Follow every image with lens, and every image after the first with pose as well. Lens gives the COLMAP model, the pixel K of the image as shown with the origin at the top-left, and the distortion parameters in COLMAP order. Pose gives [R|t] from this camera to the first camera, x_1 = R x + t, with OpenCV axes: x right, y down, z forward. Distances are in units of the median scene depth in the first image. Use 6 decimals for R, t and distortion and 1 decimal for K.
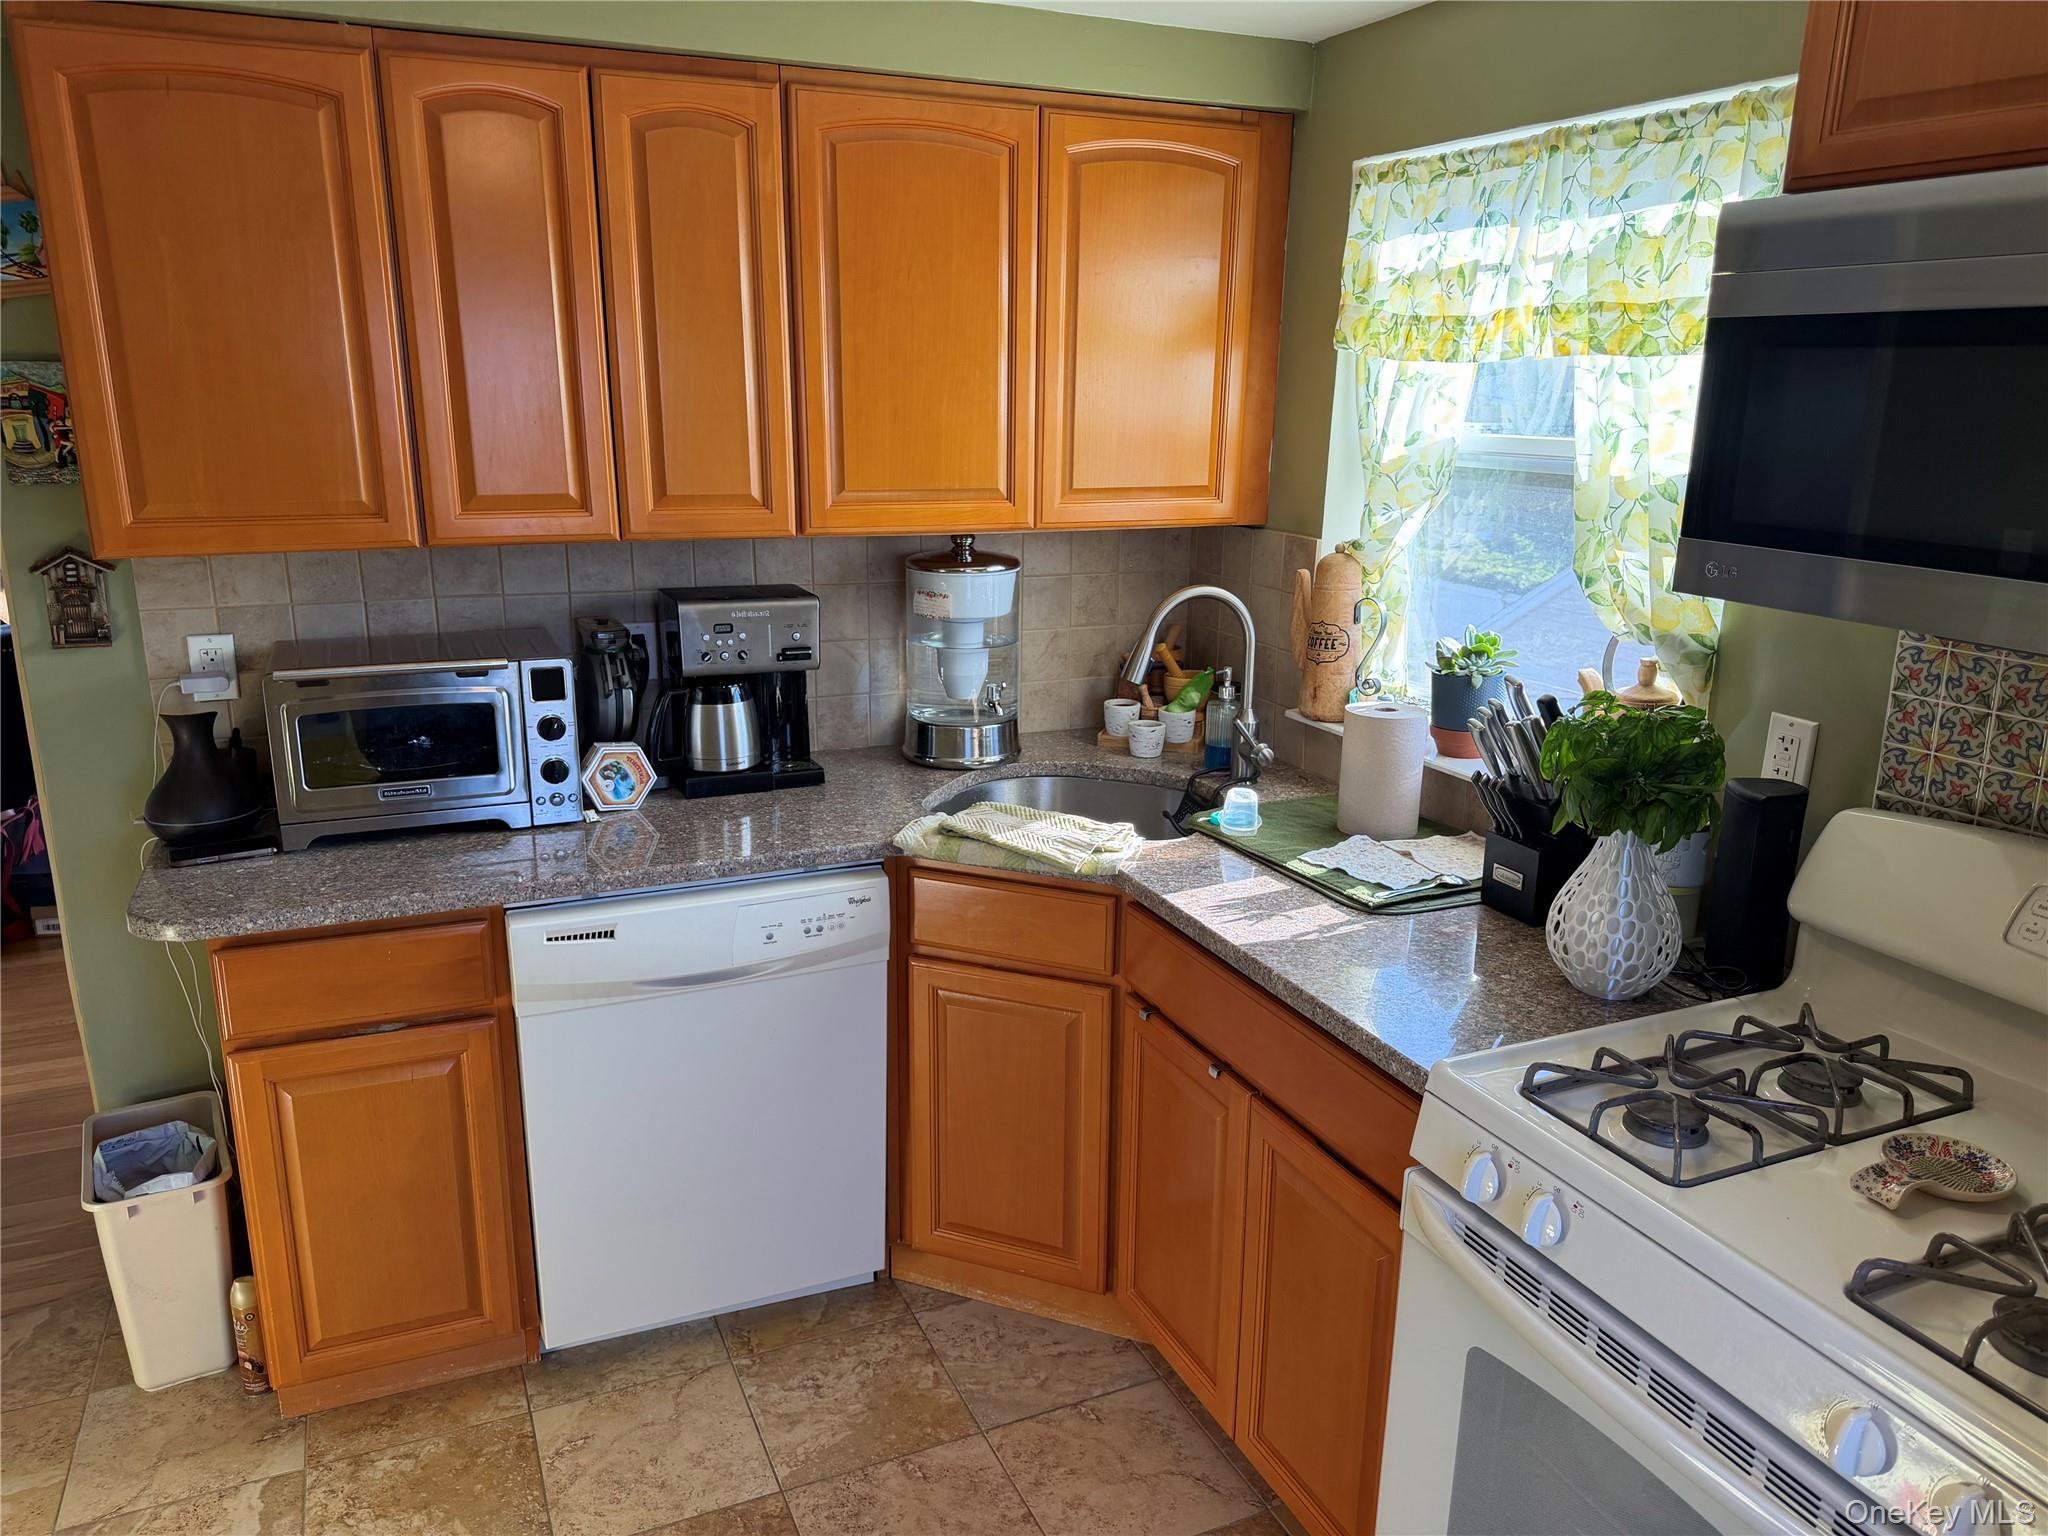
lens RADIAL K [[1445.6, 0, 984.9], [0, 1445.6, 772.3], [0, 0, 1]] dist [0.089261, -0.107631]
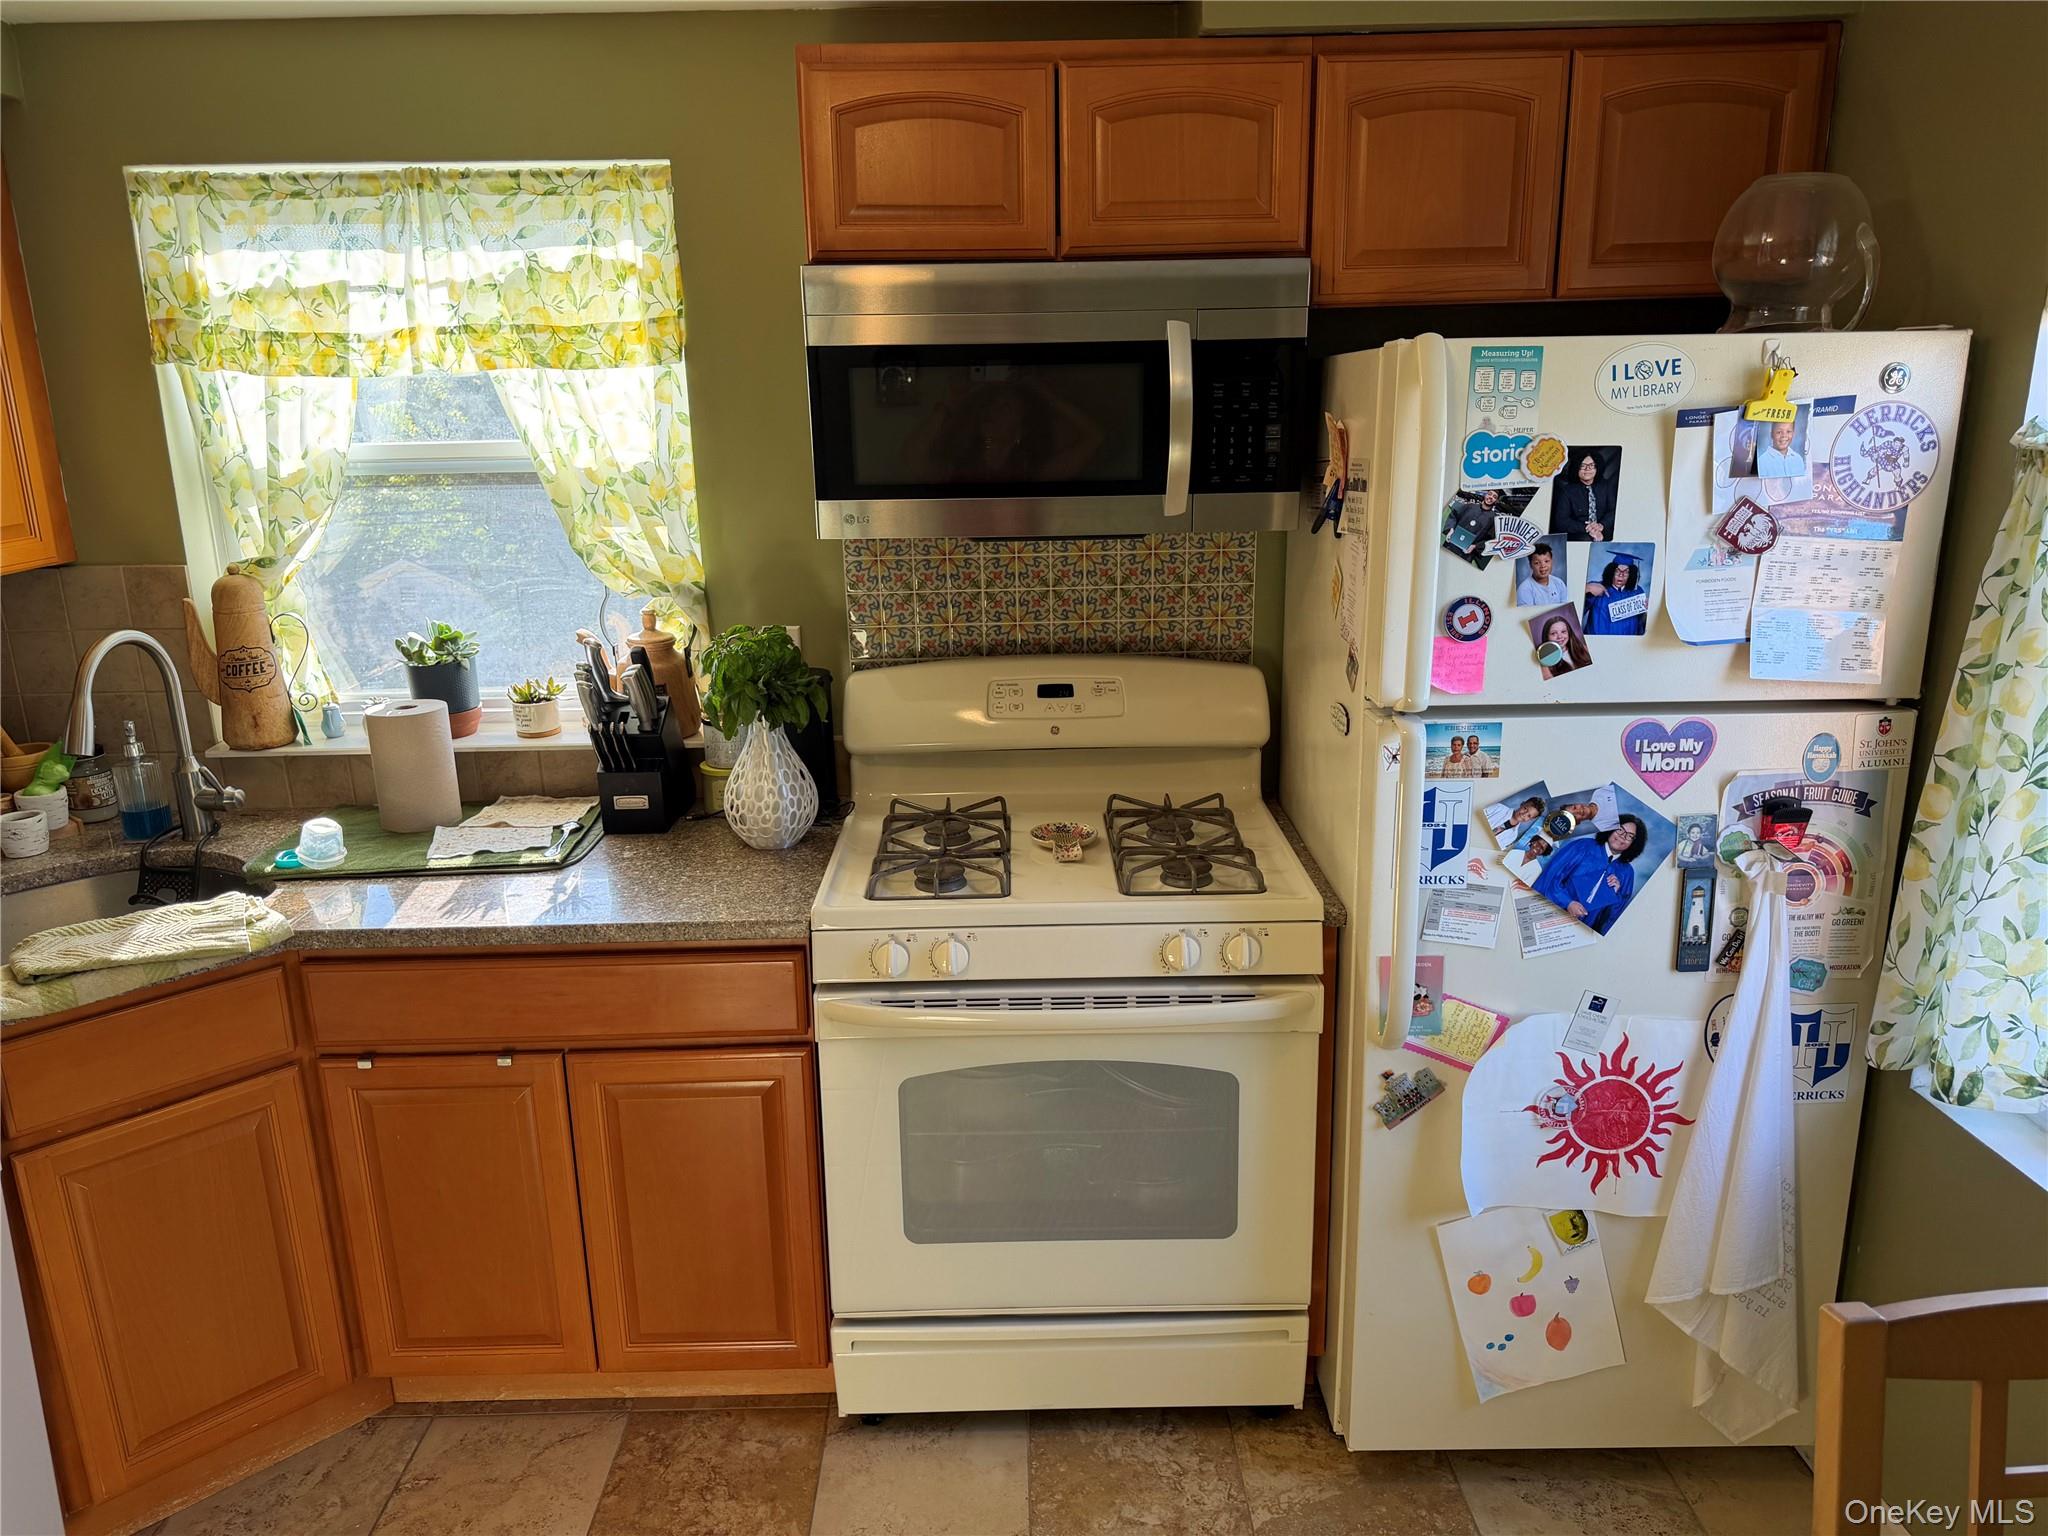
lens RADIAL K [[1445.6, 0, 1008.2], [0, 1445.6, 782.7], [0, 0, 1]] dist [0.089261, -0.107631]
pose [[0.404292, -0.269406, 0.874053, -0.495392], [0.263805, 0.949370, 0.170597, -0.059052], [-0.875759, 0.161608, 0.454894, 0.155080]]
